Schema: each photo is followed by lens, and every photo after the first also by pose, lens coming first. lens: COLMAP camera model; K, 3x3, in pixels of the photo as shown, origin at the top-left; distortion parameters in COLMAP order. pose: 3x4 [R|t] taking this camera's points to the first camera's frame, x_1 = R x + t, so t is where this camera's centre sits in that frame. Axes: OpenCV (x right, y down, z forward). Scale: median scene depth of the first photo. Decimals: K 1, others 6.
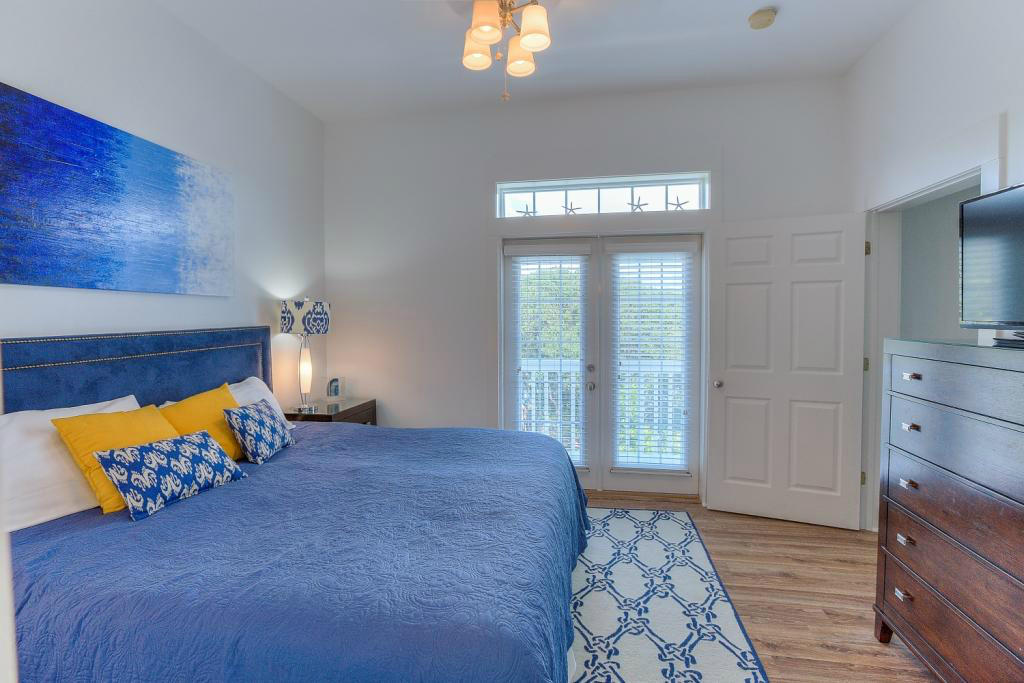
lens RADIAL K [[478.7, 0, 514.5], [0, 478.7, 335.1], [0, 0, 1]] dist [-0.047388, 0.018434]
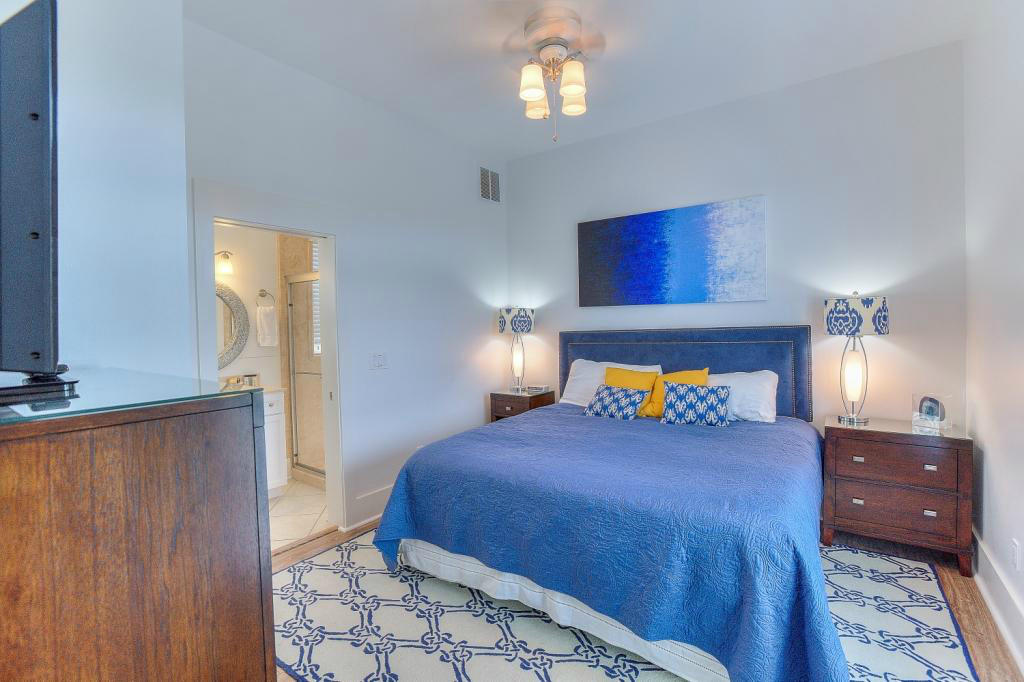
lens RADIAL K [[478.7, 0, 514.5], [0, 478.7, 334.6], [0, 0, 1]] dist [-0.047388, 0.018434]
pose [[-0.409927, 0.019852, -0.911902, 0.780479], [-0.025295, 0.999131, 0.033122, -0.020326], [0.911768, 0.036644, -0.409069, 0.973790]]
